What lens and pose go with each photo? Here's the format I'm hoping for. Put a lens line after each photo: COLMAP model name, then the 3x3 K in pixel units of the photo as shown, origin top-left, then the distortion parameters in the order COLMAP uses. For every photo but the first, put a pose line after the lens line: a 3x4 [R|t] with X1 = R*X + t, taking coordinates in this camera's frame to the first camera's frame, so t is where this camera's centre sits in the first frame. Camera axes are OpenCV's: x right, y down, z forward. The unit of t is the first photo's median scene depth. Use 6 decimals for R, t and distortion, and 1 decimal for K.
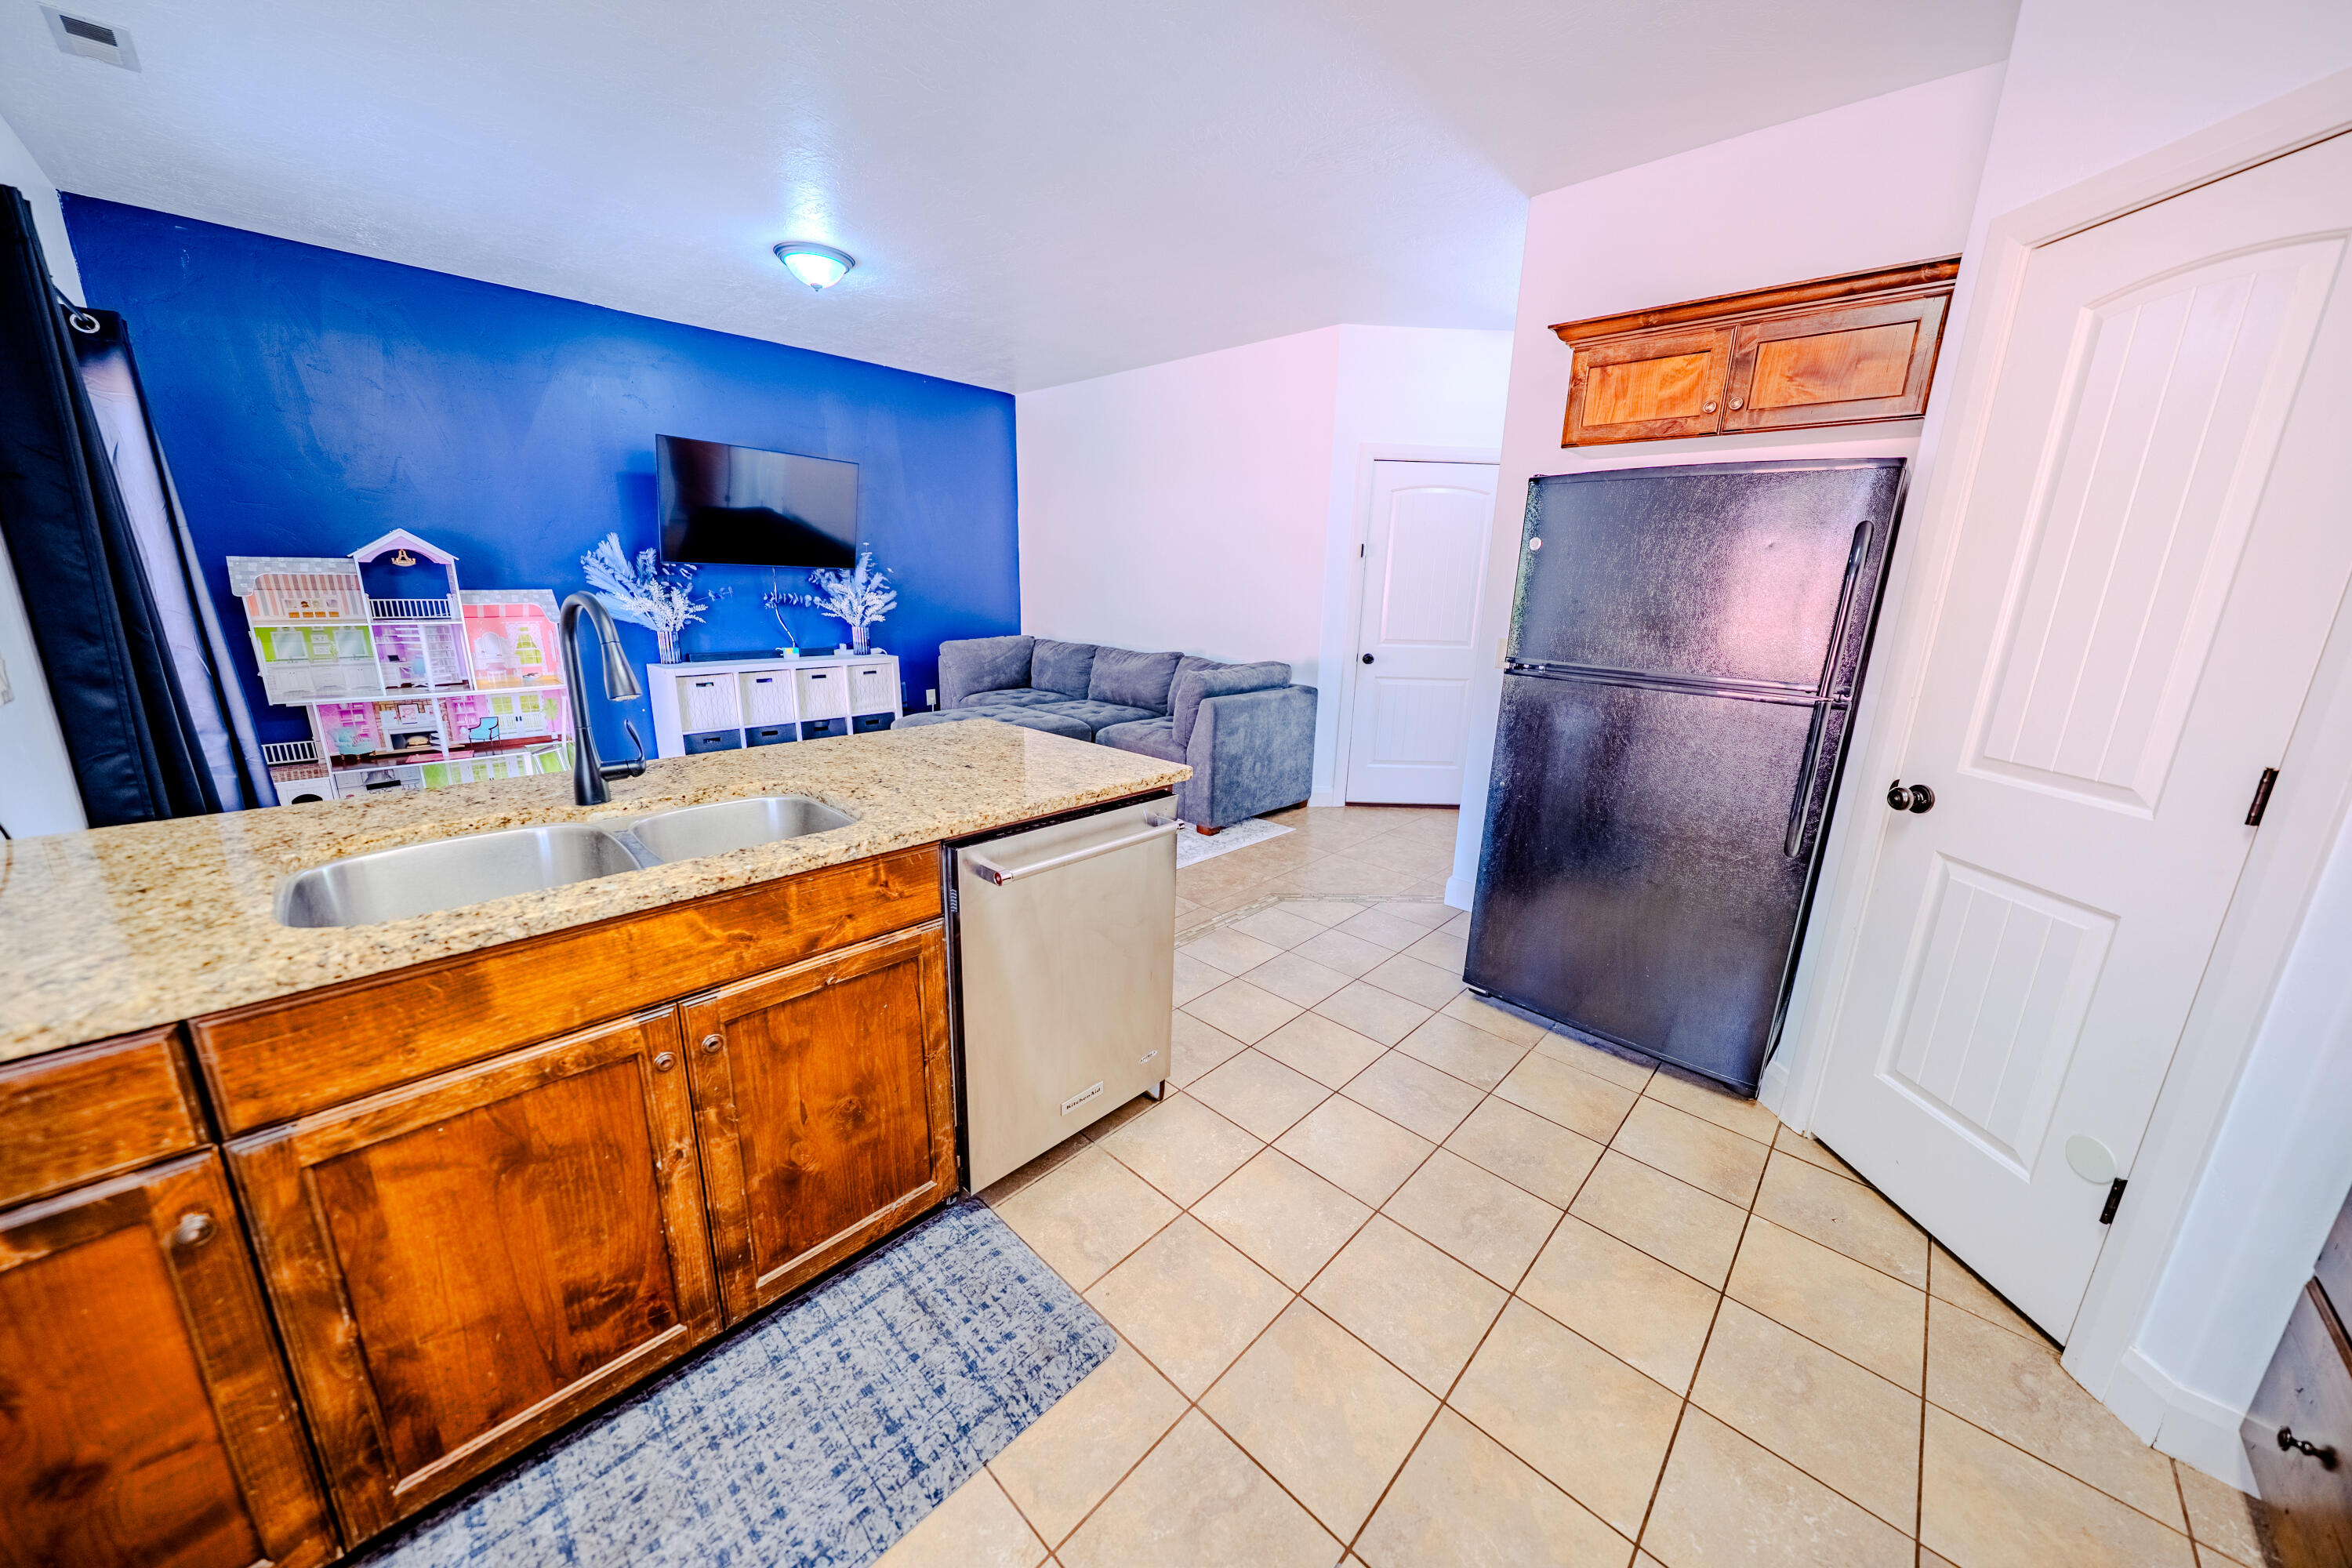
lens RADIAL K [[803.3, 0, 1176.0], [0, 803.3, 784.0], [0, 0, 1]] dist [-0.005031, -0.000039]
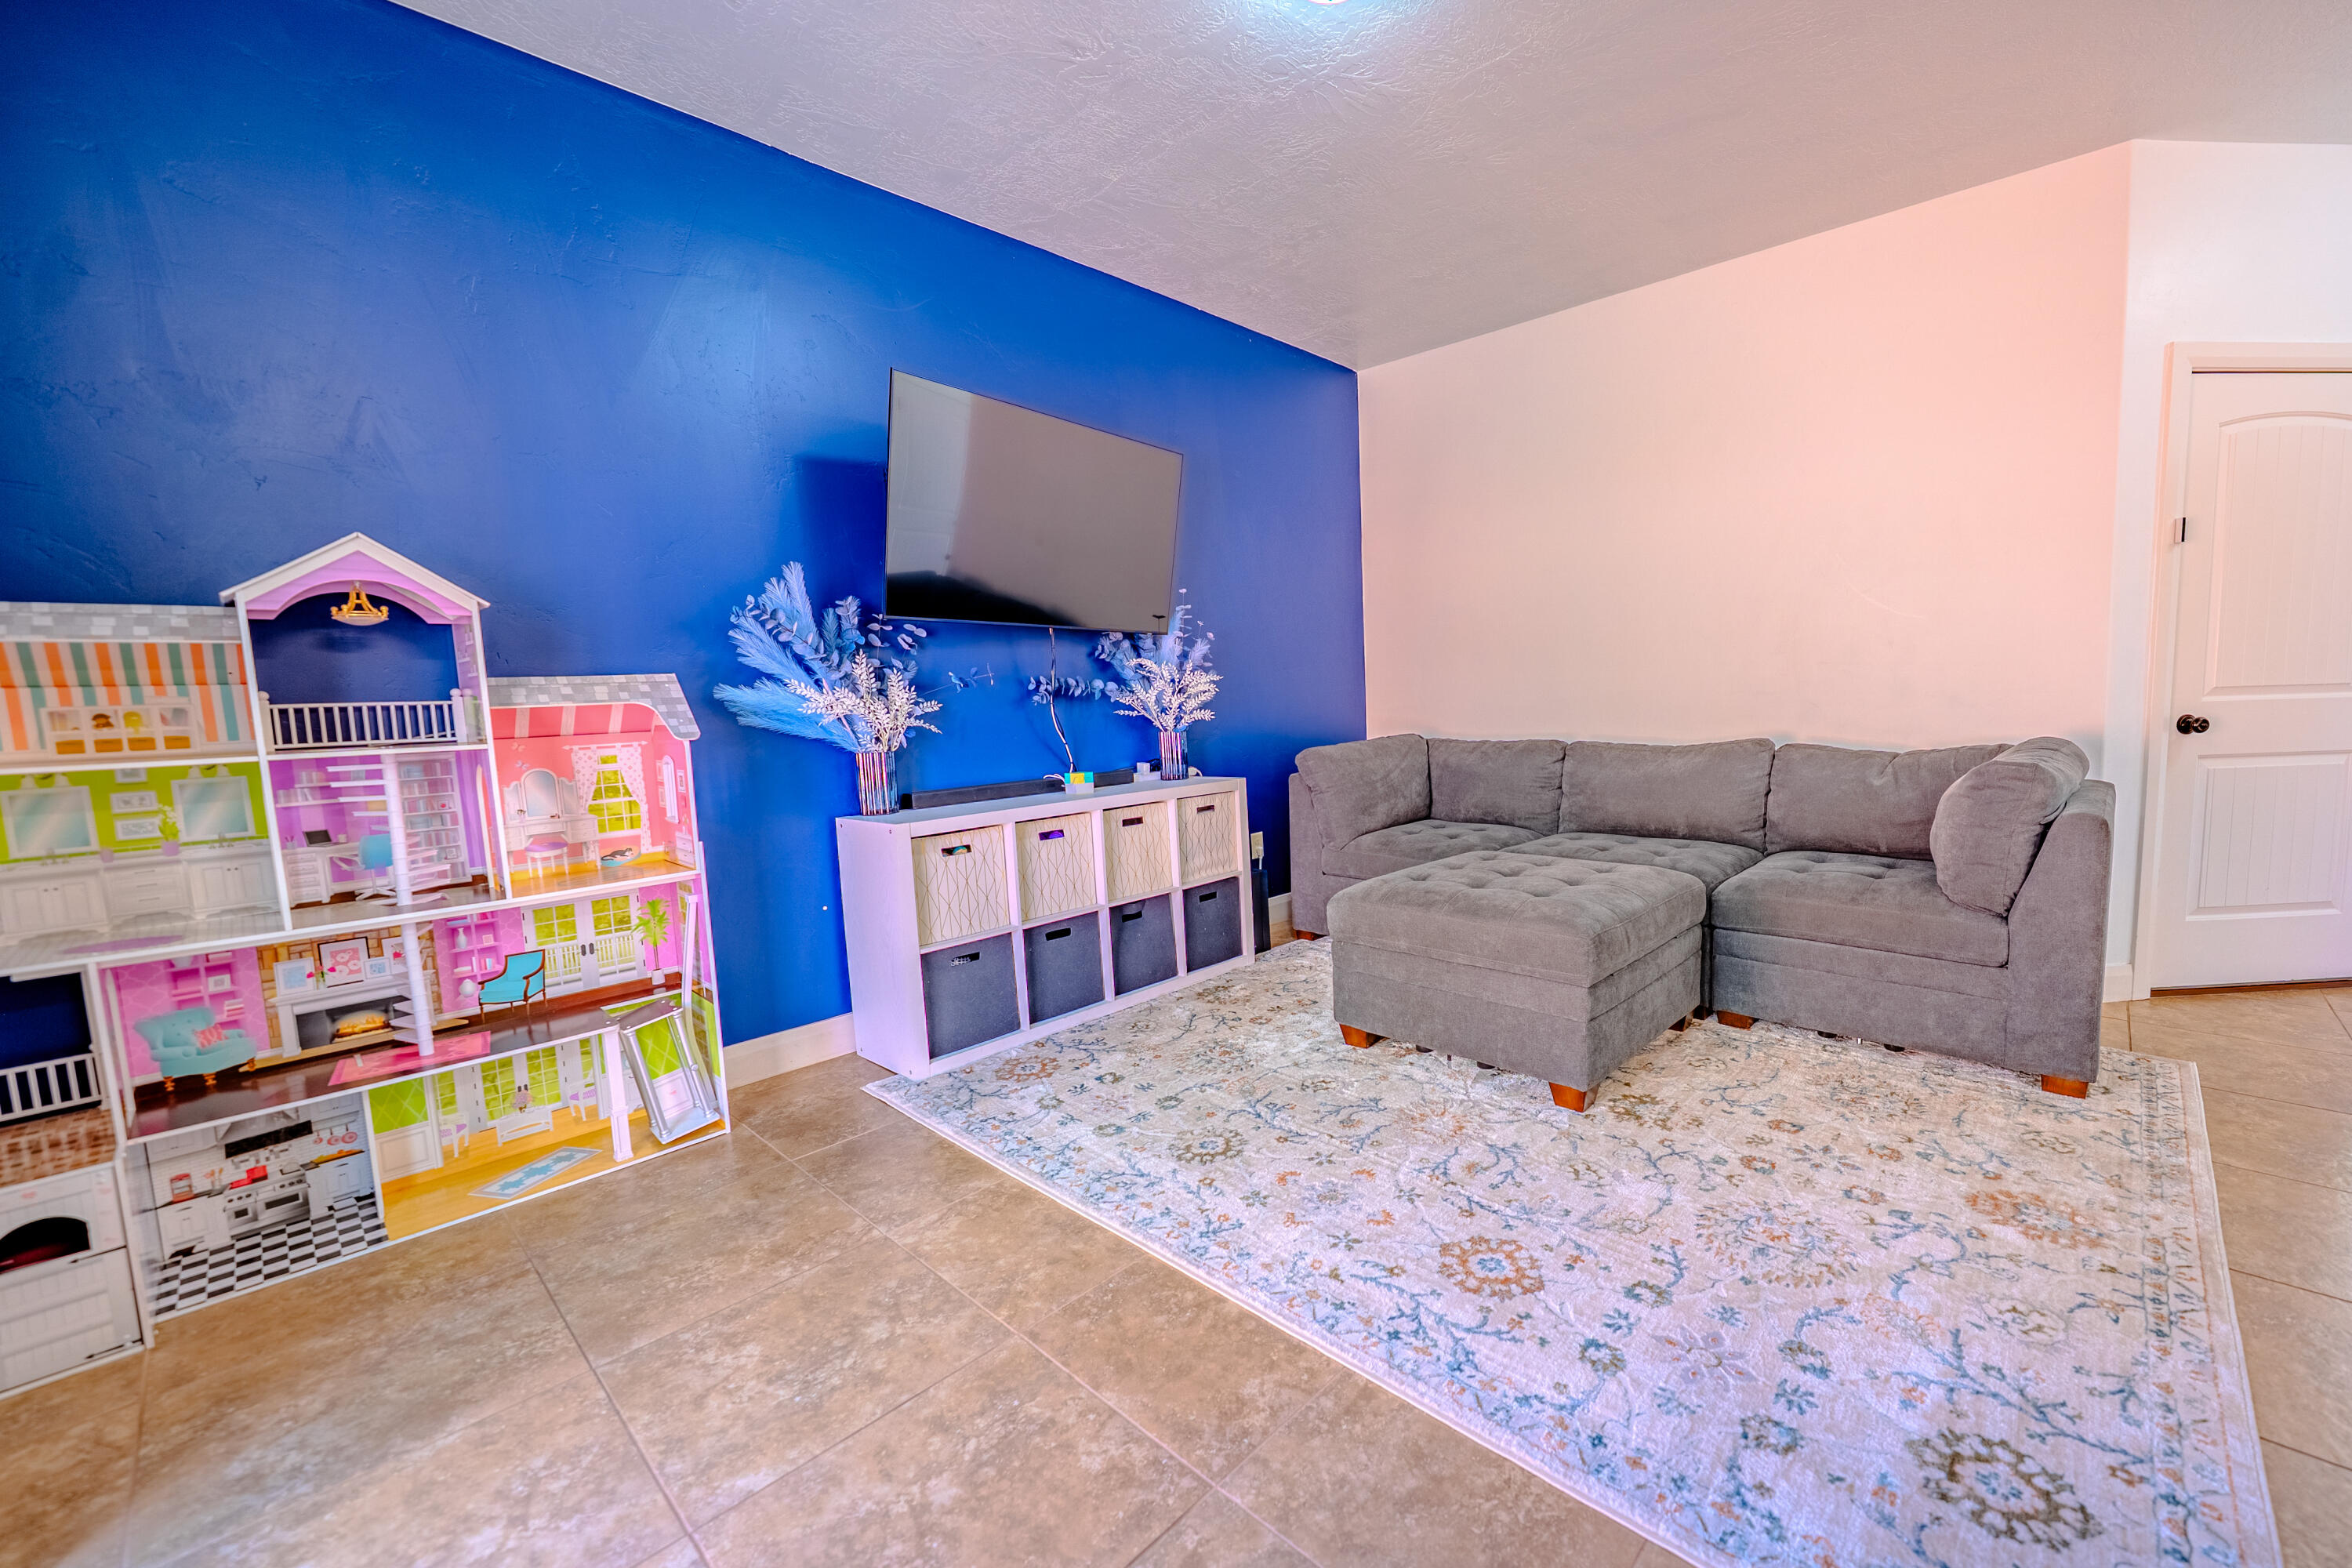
lens RADIAL K [[938.5, 0, 1300.1], [0, 938.5, 794.3], [0, 0, 1]] dist [-0.001668, -0.000069]
pose [[0.996858, -0.062376, 0.048828, -0.437526], [0.068613, 0.987954, -0.138709, -0.068059], [-0.039588, 0.141623, 0.989129, 0.439532]]
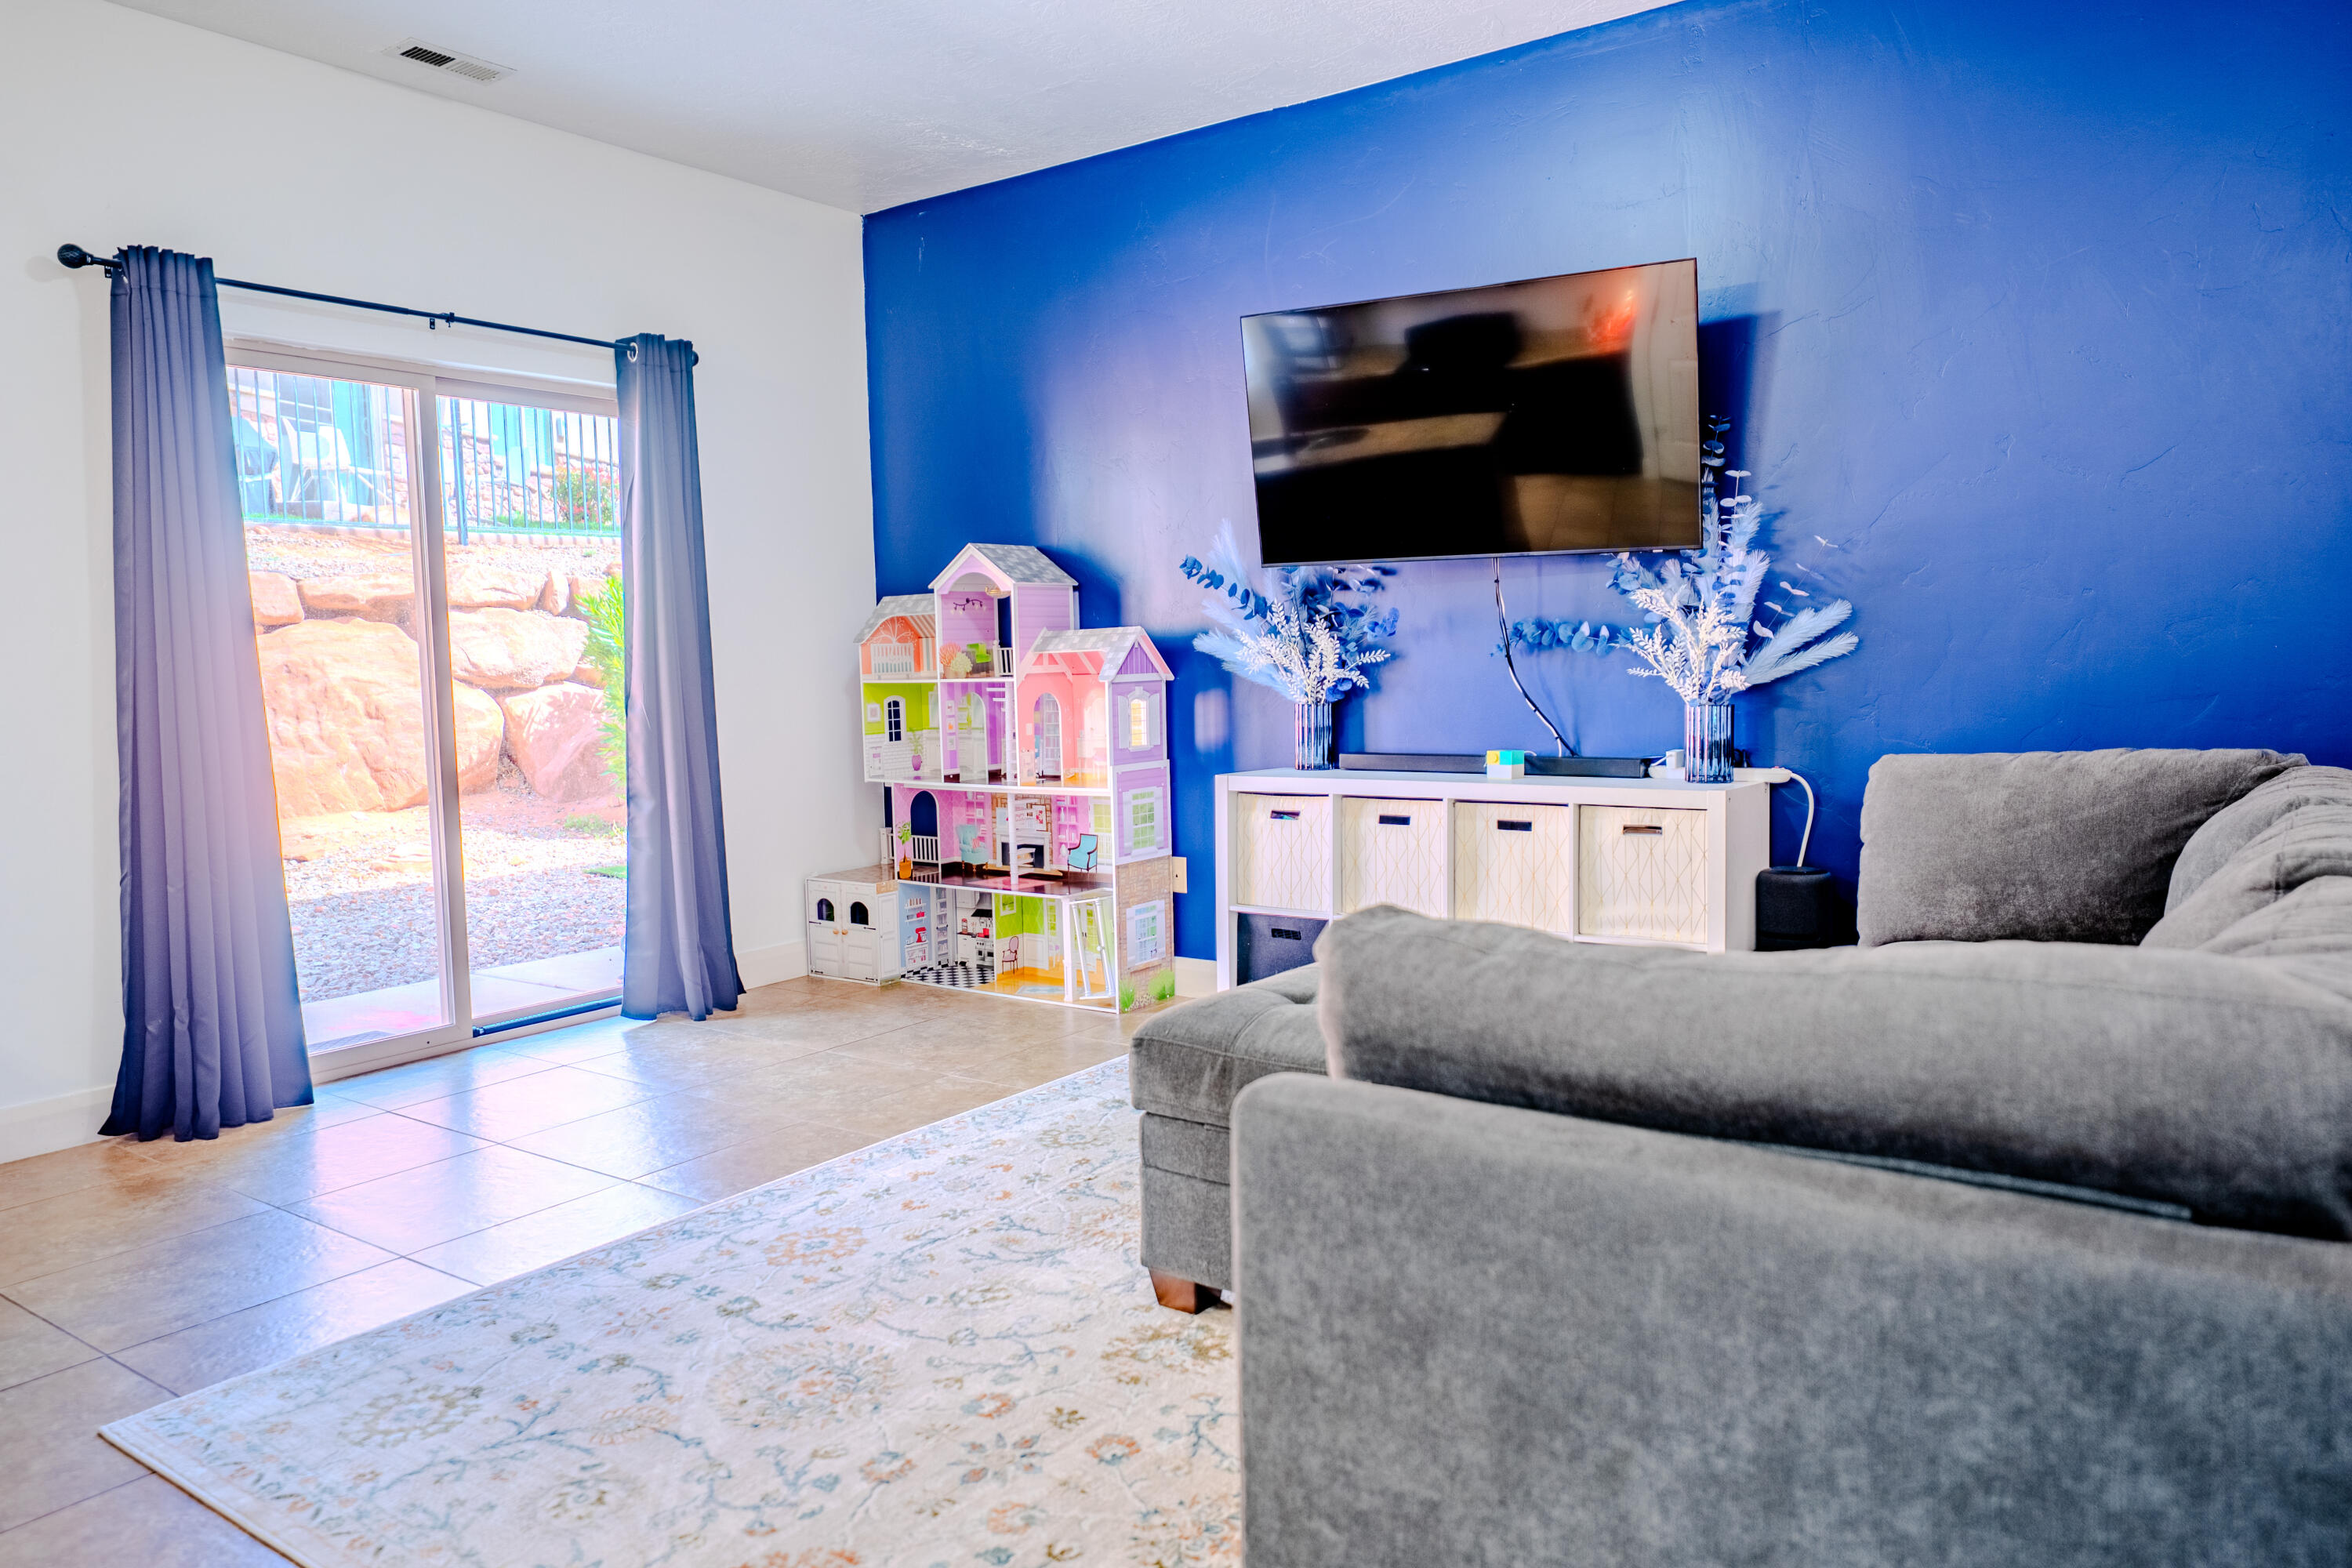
lens RADIAL K [[1572.4, 0, 1176.0], [0, 1572.4, 784.0], [0, 0, 1]] dist [-0.001019, -0.000231]
pose [[0.140785, 0.050438, -0.988755, 0.339930], [-0.224116, 0.974400, 0.017795, -0.157722], [0.964340, 0.219090, 0.148484, 0.878156]]
